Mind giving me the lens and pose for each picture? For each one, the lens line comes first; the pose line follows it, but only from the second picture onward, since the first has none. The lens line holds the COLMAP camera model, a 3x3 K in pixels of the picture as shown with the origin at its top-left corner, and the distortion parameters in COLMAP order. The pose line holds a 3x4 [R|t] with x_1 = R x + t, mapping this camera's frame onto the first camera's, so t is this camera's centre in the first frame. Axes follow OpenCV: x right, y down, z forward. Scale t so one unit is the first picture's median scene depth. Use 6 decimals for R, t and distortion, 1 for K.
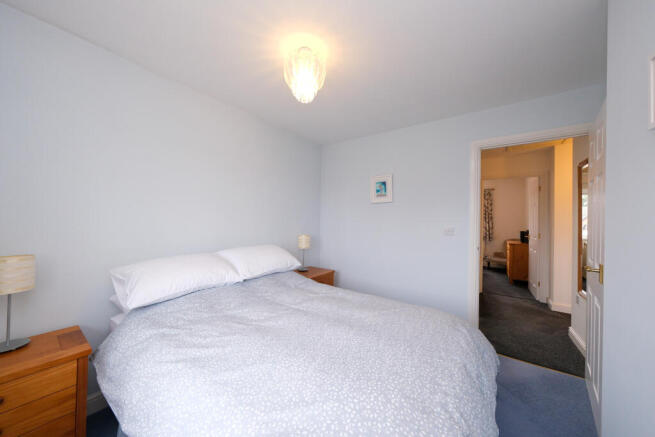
lens RADIAL K [[226.3, 0, 328.1], [0, 226.3, 216.7], [0, 0, 1]] dist [-0.000280, 0.000355]
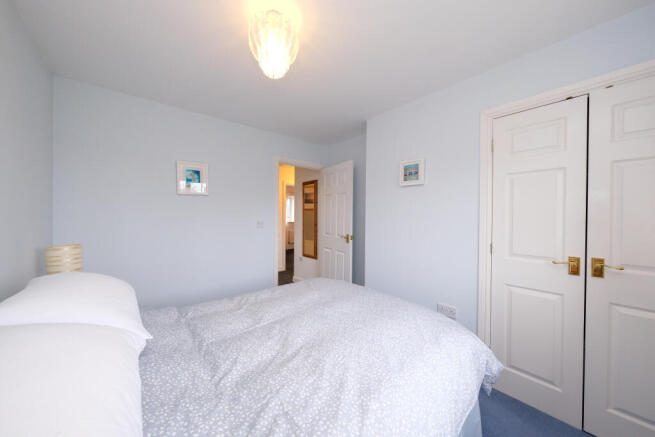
lens RADIAL K [[226.3, 0, 325.5], [0, 226.3, 219.1], [0, 0, 1]] dist [-0.000280, 0.000355]
pose [[0.240411, -0.026348, 0.970314, -0.960022], [-0.010656, 0.999500, 0.029781, -0.003050], [-0.970613, -0.017499, 0.240010, 0.661124]]
